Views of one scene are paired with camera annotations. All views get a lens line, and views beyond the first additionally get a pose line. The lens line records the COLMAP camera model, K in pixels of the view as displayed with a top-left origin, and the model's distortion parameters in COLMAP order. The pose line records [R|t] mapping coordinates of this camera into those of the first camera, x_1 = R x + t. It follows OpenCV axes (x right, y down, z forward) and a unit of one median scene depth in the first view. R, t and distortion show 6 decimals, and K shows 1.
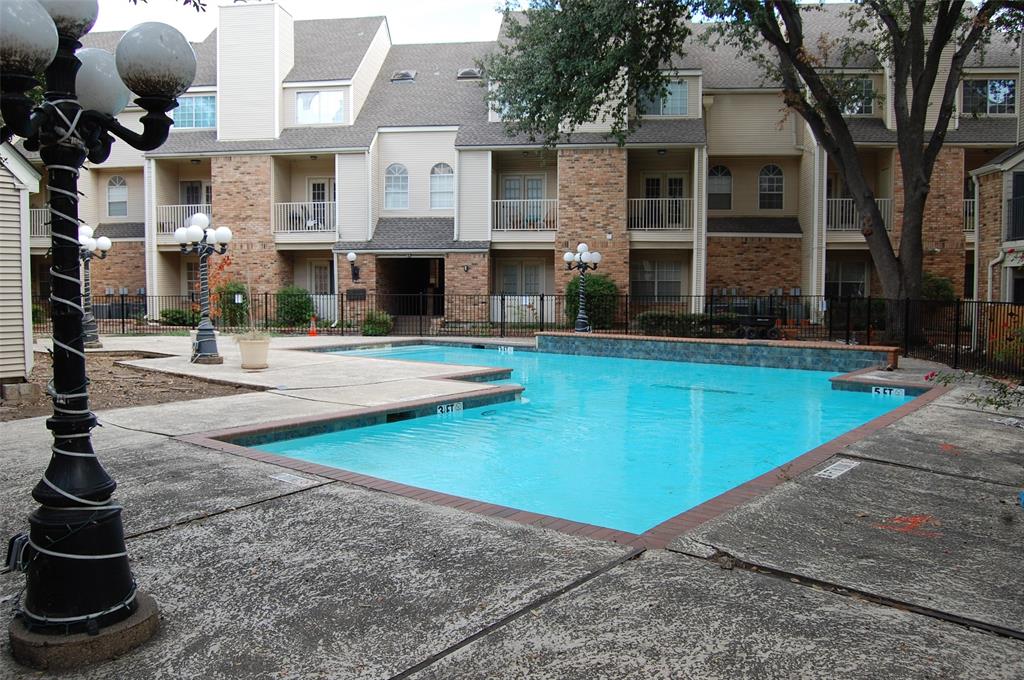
lens RADIAL K [[799.9, 0, 512.3], [0, 799.9, 341.5], [0, 0, 1]] dist [-0.092793, 0.031371]
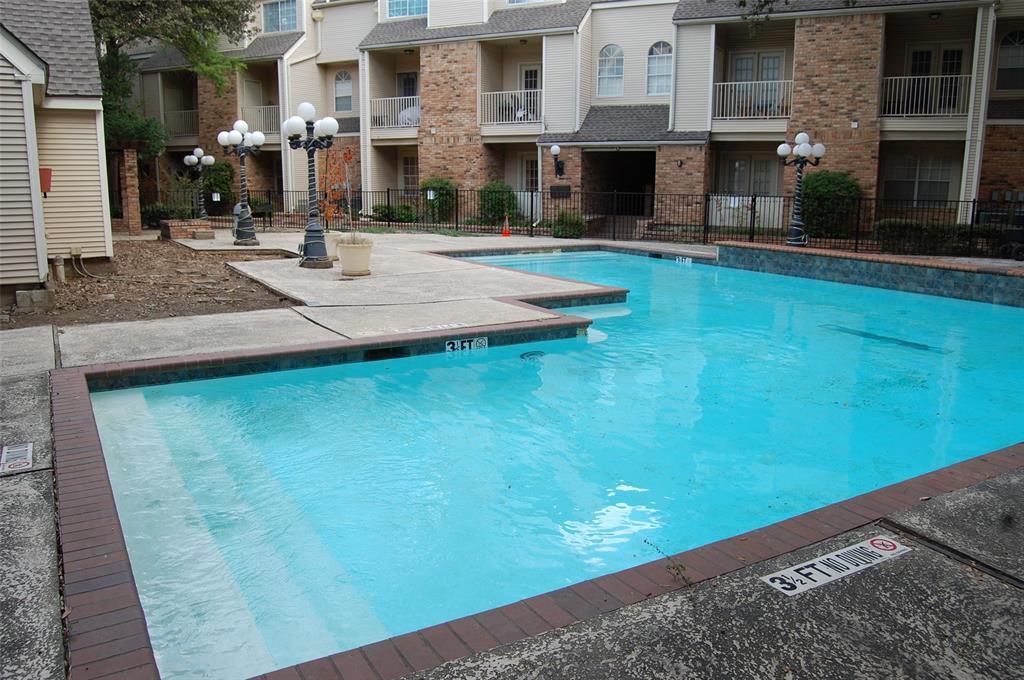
lens RADIAL K [[799.9, 0, 514.2], [0, 799.9, 338.0], [0, 0, 1]] dist [-0.092793, 0.031371]
pose [[0.936179, 0.071122, -0.344255, 0.086231], [-0.027663, 0.991187, 0.129549, -0.009320], [0.350435, -0.111758, 0.929896, 0.107491]]
